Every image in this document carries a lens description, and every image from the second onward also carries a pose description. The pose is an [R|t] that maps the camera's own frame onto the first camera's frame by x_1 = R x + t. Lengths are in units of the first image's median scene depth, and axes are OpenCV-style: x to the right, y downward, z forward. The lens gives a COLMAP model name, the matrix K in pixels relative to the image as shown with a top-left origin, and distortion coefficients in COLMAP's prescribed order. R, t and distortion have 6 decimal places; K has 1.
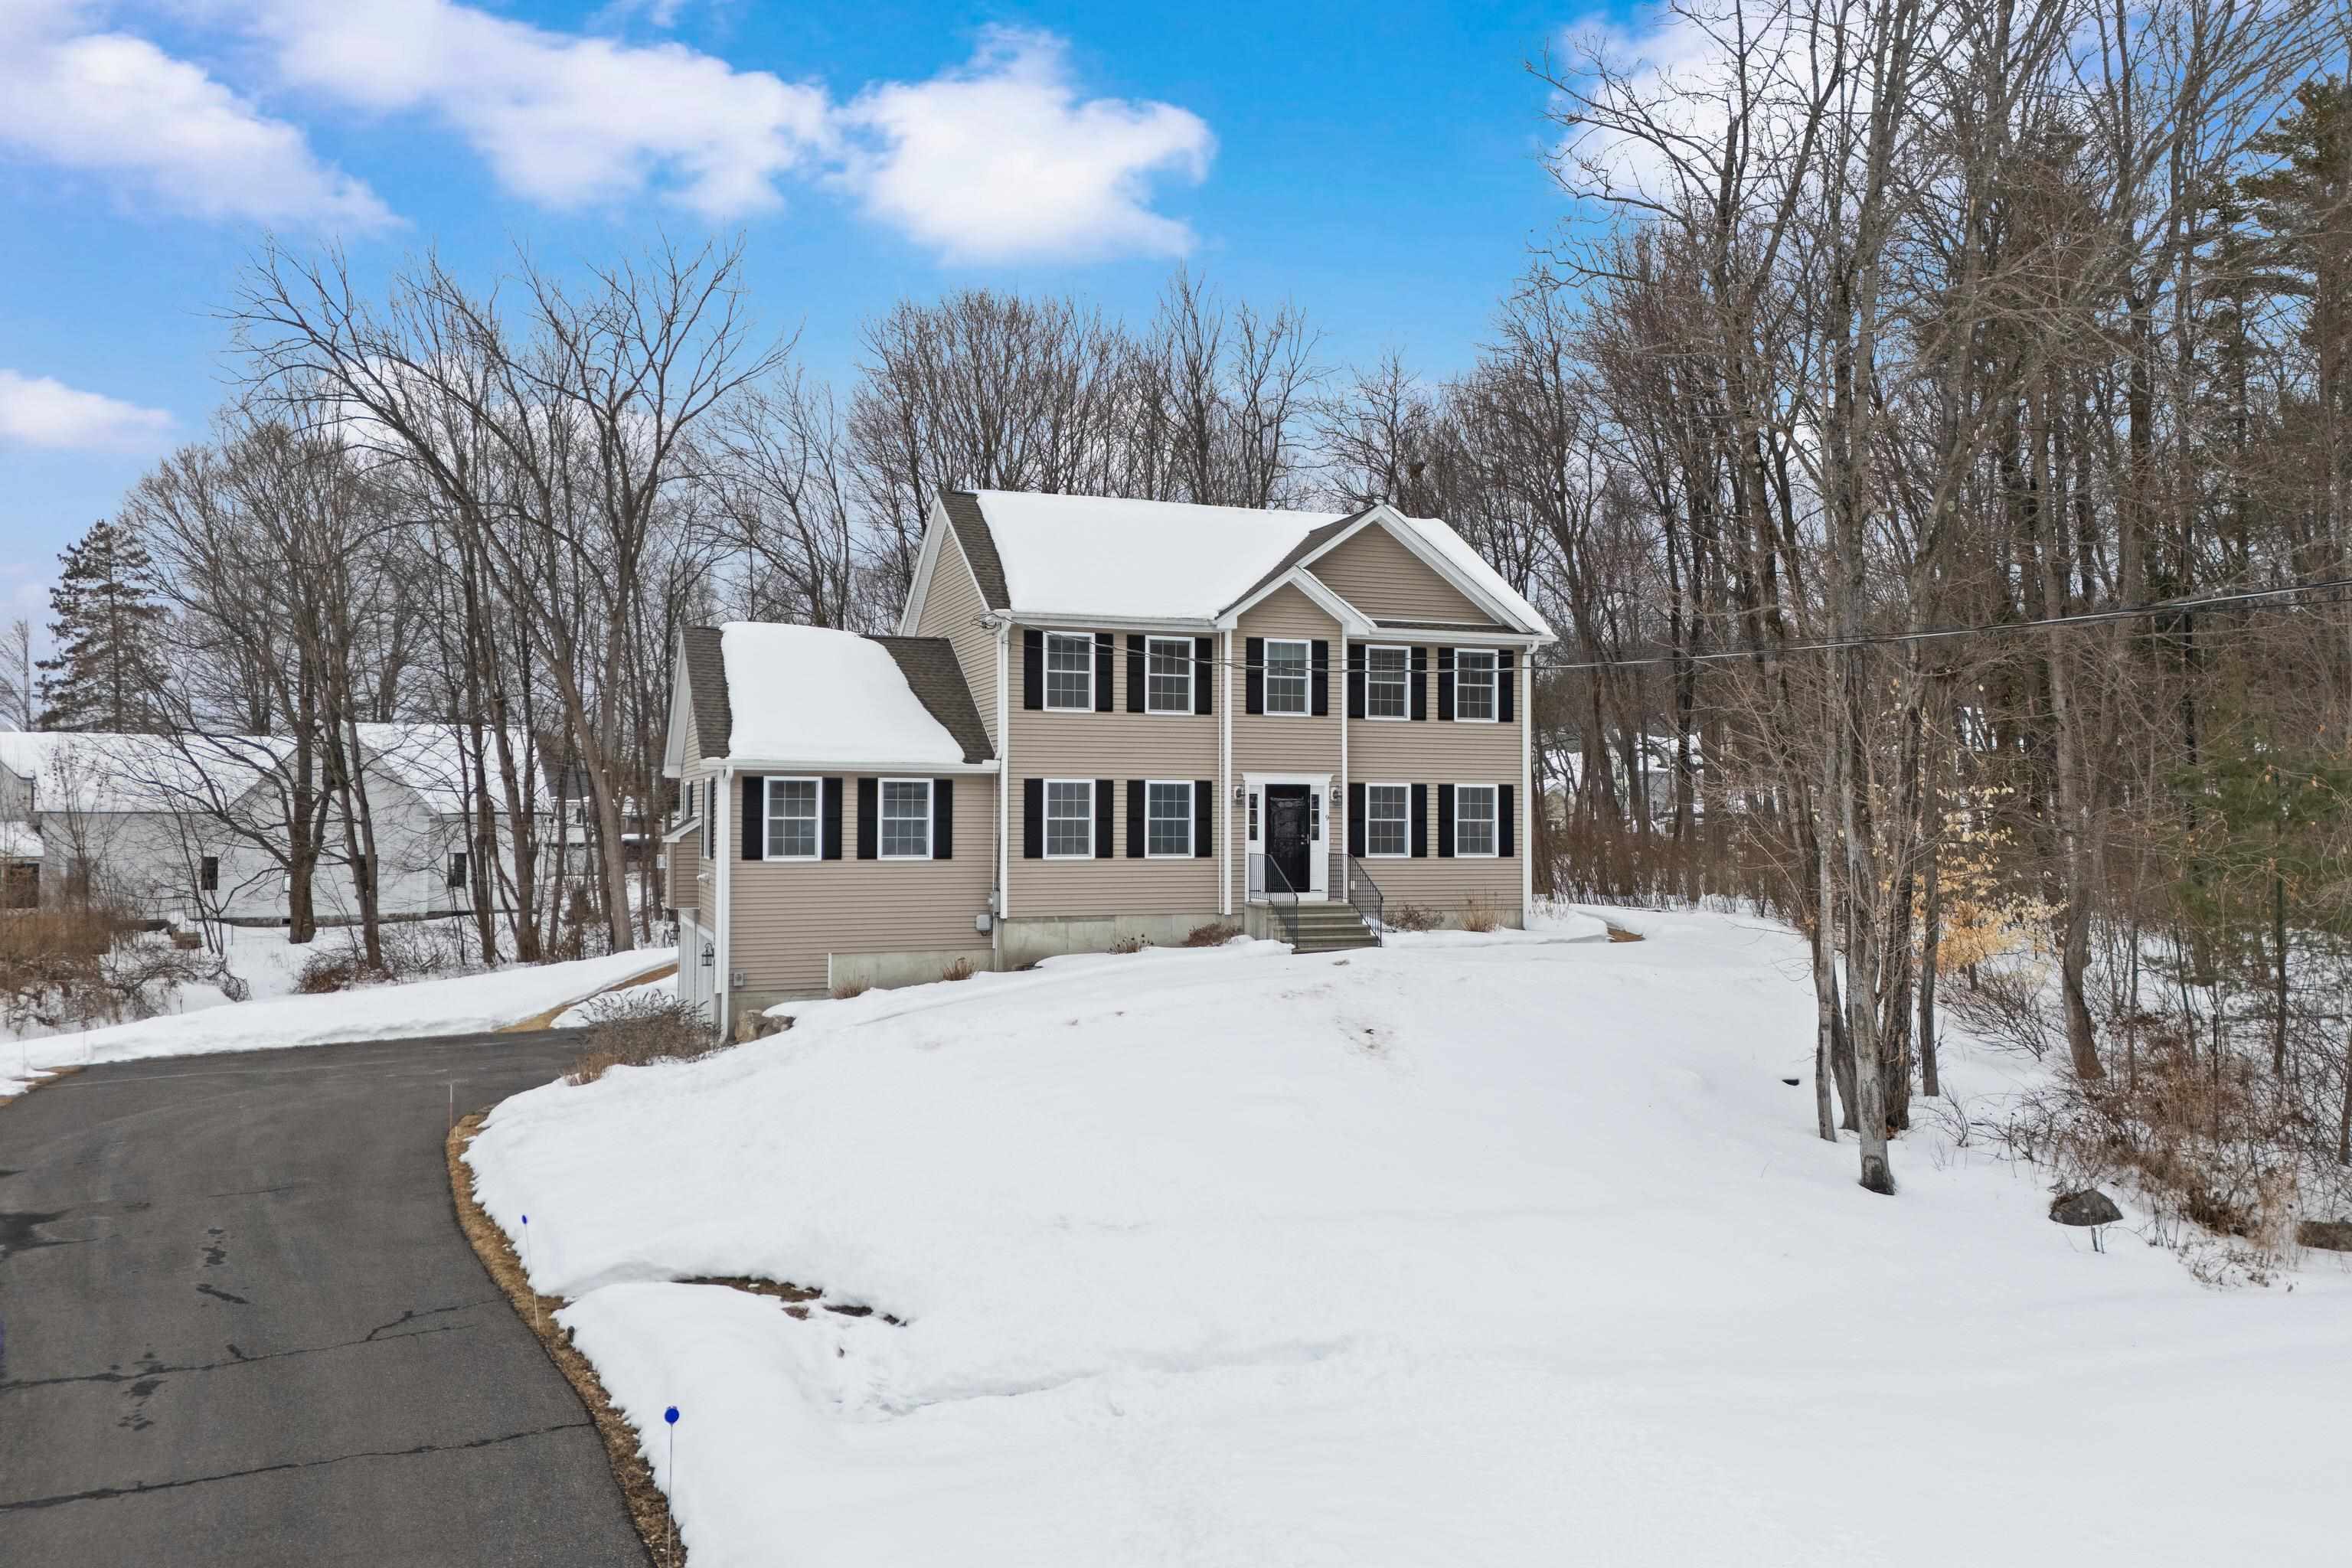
lens RADIAL K [[1699.5, 0, 1176.0], [0, 1699.5, 784.0], [0, 0, 1]] dist [0.094812, -0.081785]
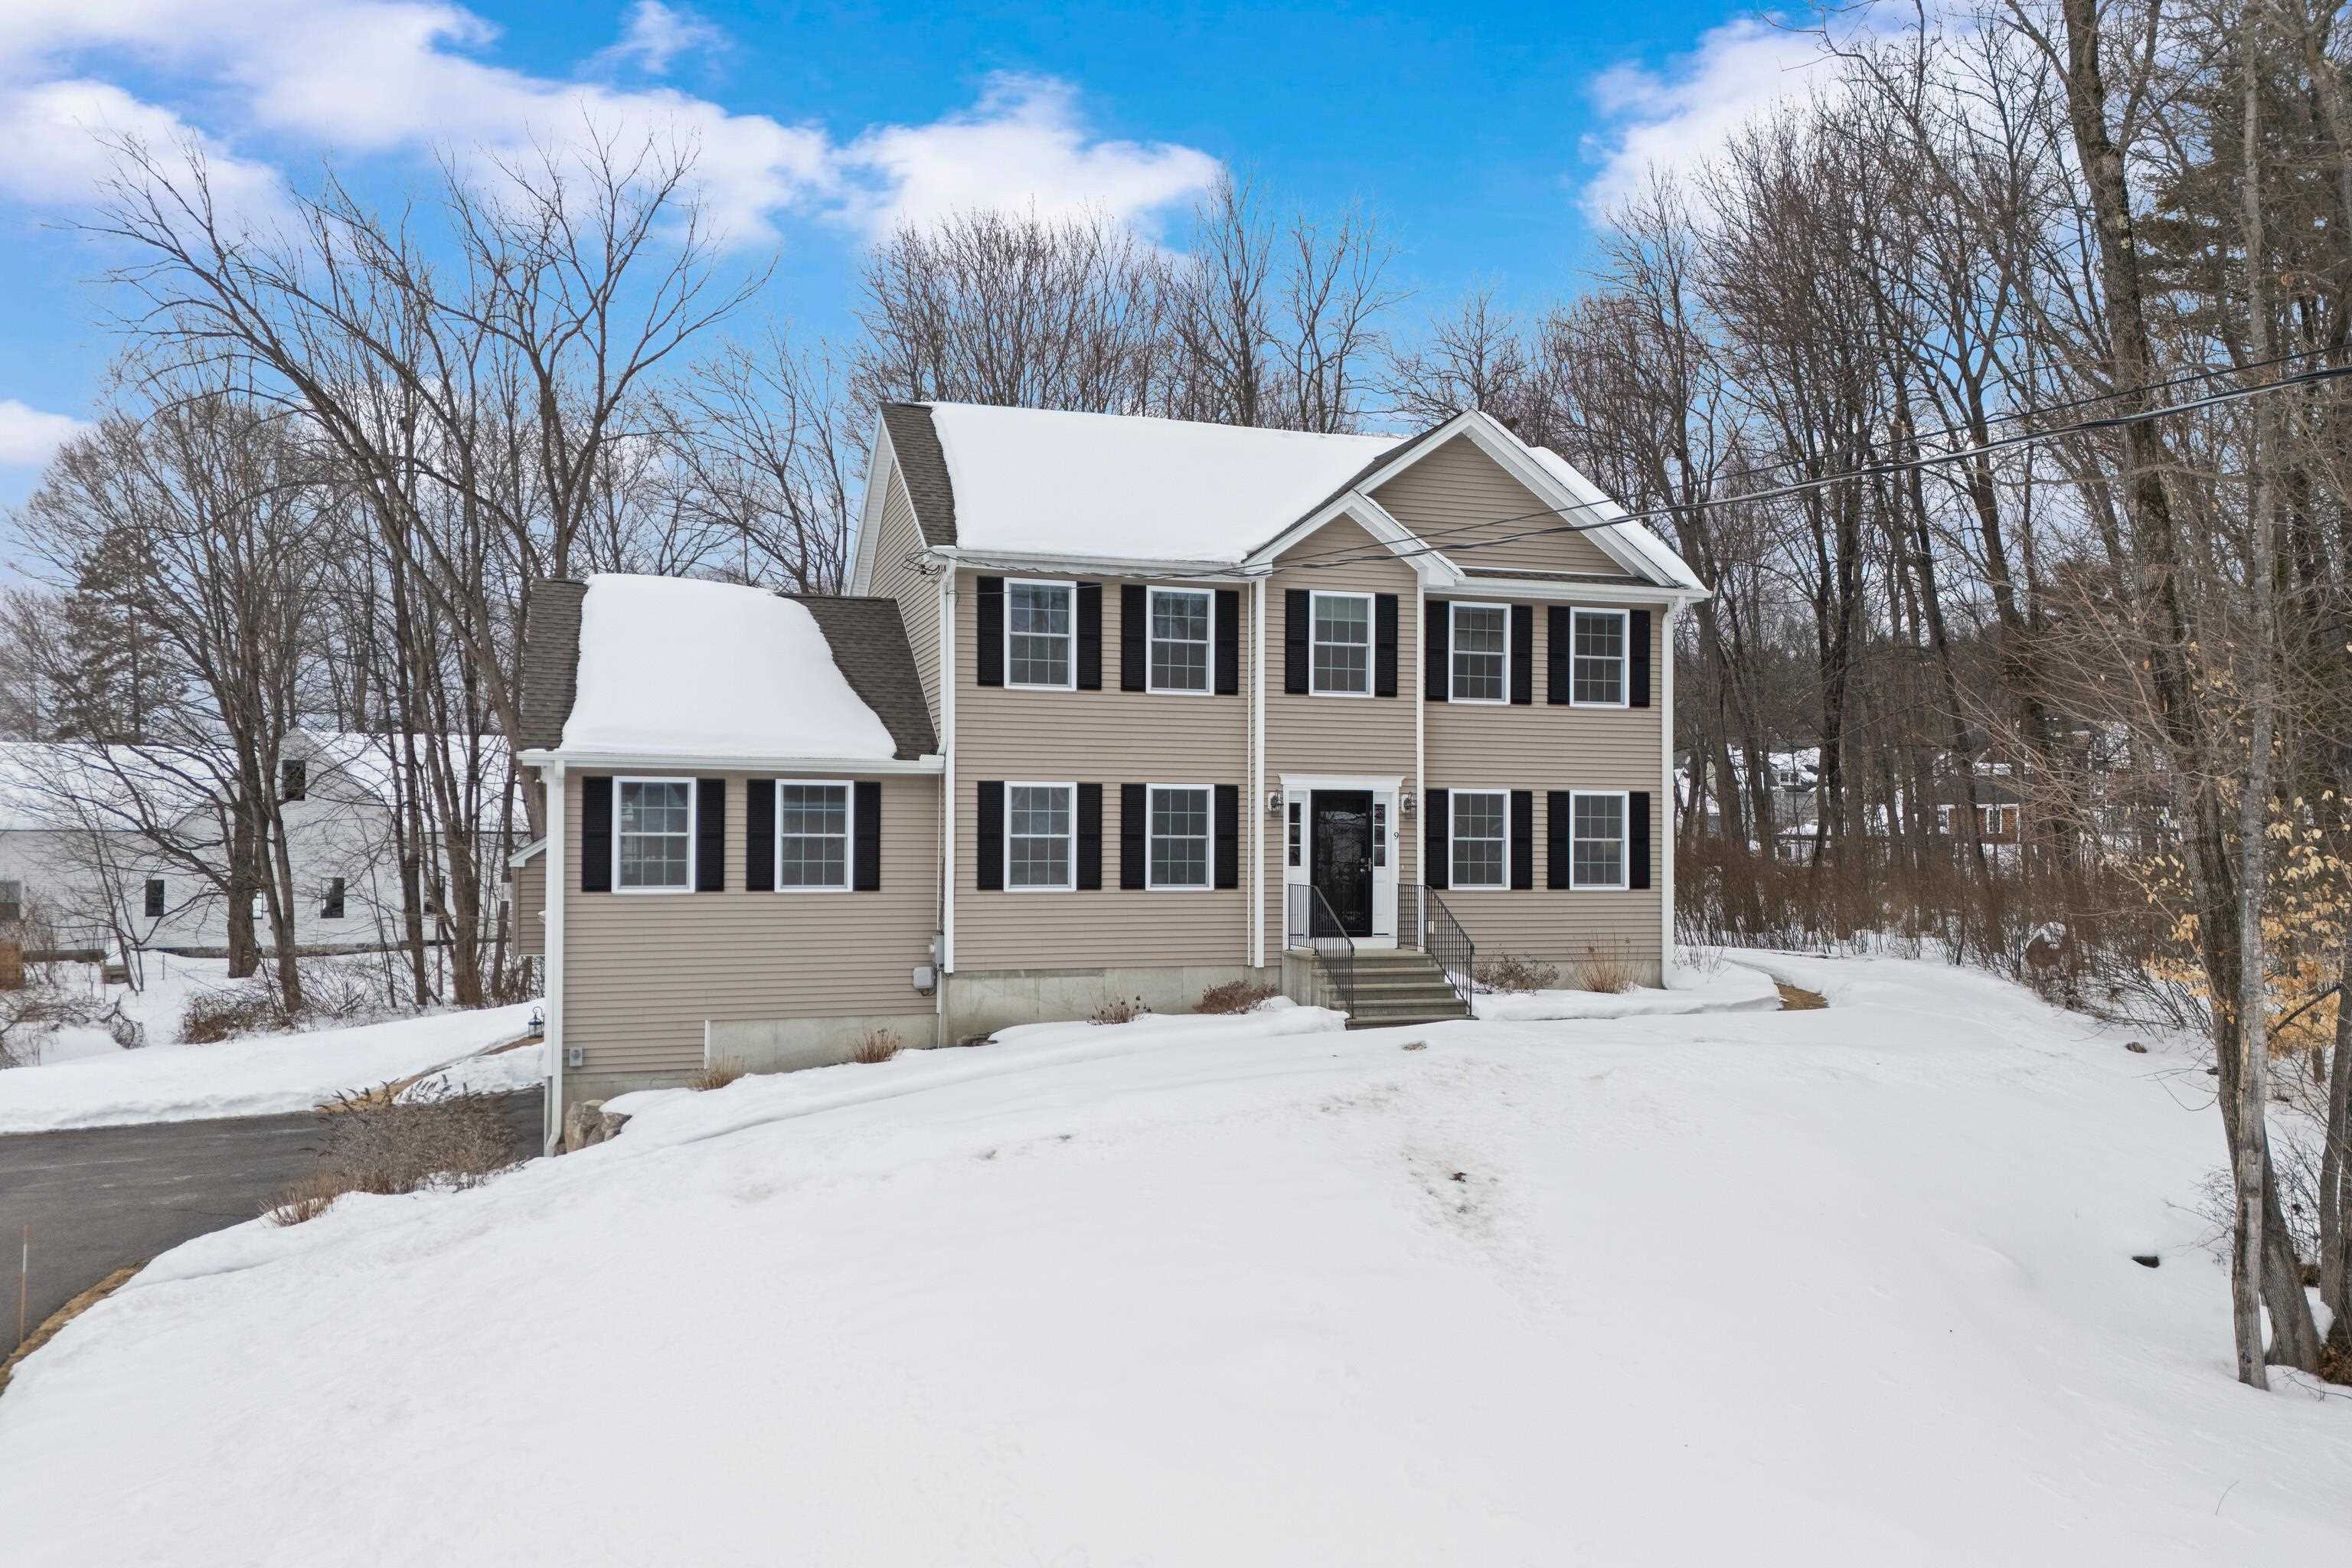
lens RADIAL K [[1711.7, 0, 1169.3], [0, 1711.7, 818.0], [0, 0, 1]] dist [0.085591, -0.070898]
pose [[0.998917, 0.001185, -0.046507, 0.025517], [-0.000877, 0.999978, 0.006632, 0.007409], [0.046514, -0.006584, 0.998896, 0.256488]]
